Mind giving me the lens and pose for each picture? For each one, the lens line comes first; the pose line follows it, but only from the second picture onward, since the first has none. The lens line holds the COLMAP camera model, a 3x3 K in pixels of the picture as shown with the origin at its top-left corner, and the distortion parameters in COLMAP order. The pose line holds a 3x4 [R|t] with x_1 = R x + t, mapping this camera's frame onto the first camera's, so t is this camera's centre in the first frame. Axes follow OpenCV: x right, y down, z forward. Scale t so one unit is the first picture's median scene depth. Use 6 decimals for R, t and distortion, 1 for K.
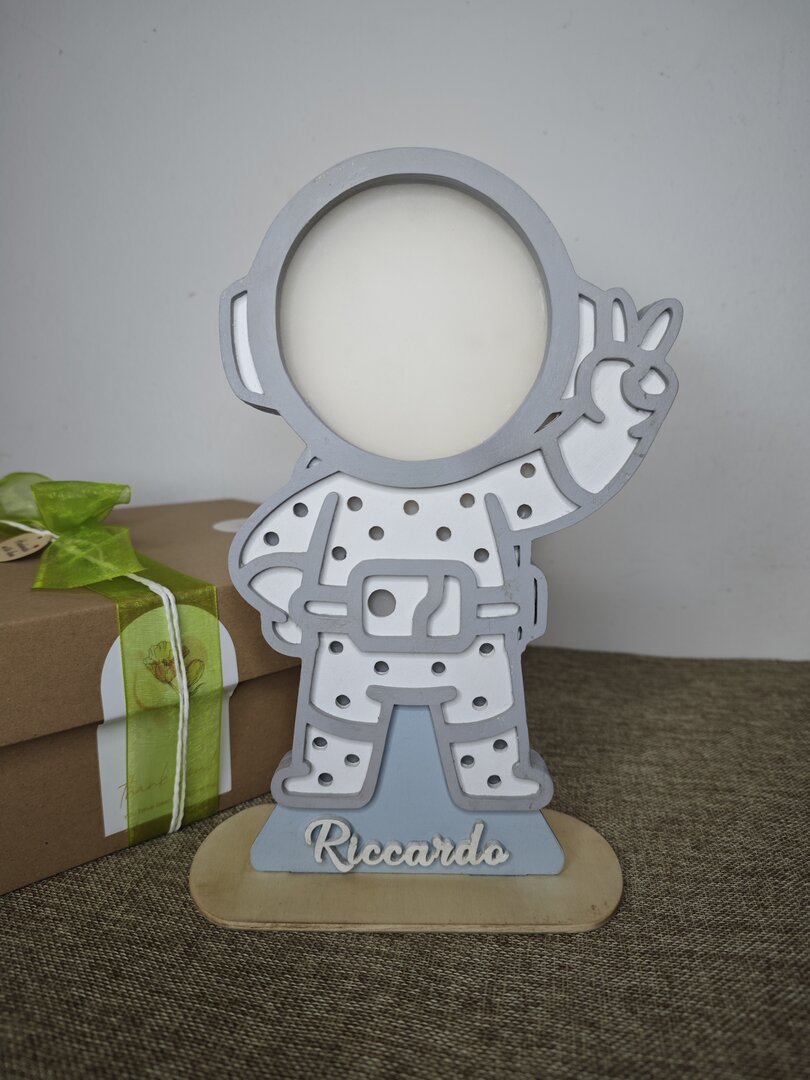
lens RADIAL K [[713.7, 0, 405.0], [0, 713.7, 540.0], [0, 0, 1]] dist [-0.092096, 0.003603]
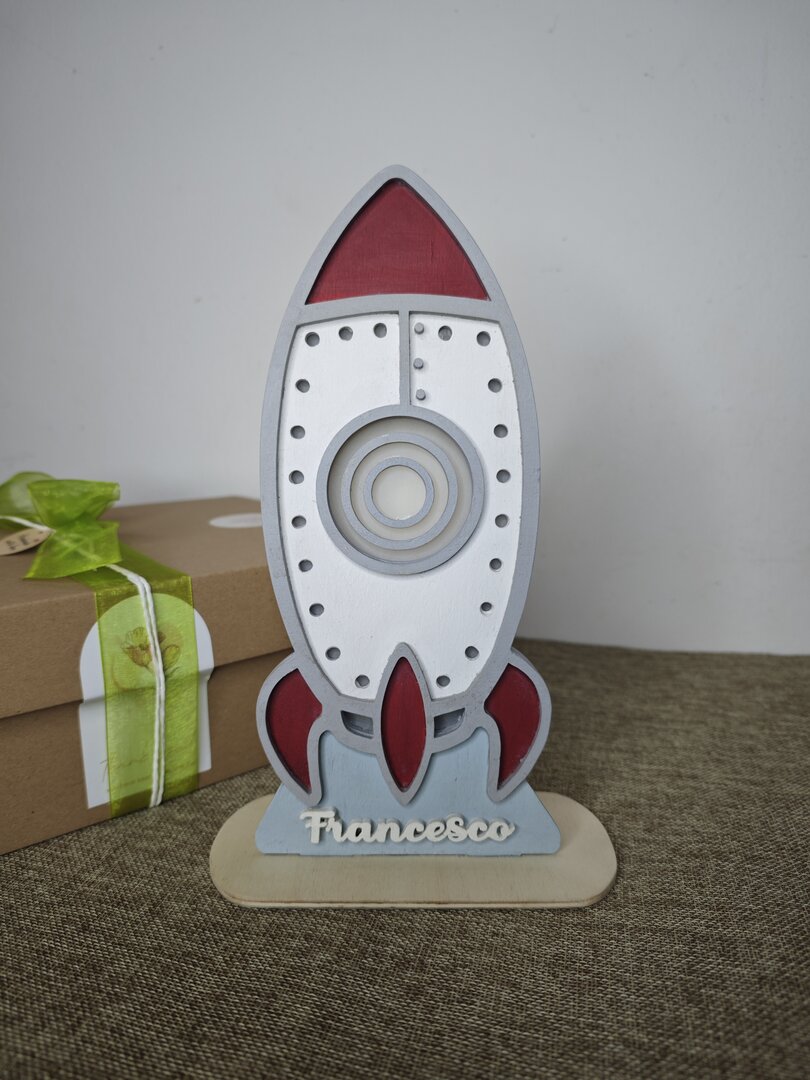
lens RADIAL K [[713.7, 0, 405.0], [0, 713.7, 540.0], [0, 0, 1]] dist [-0.092096, 0.003603]
pose [[0.999298, -0.000532, -0.037452, 0.106763], [0.000765, 0.999980, 0.006198, 0.003343], [0.037448, -0.006223, 0.999279, -0.063267]]
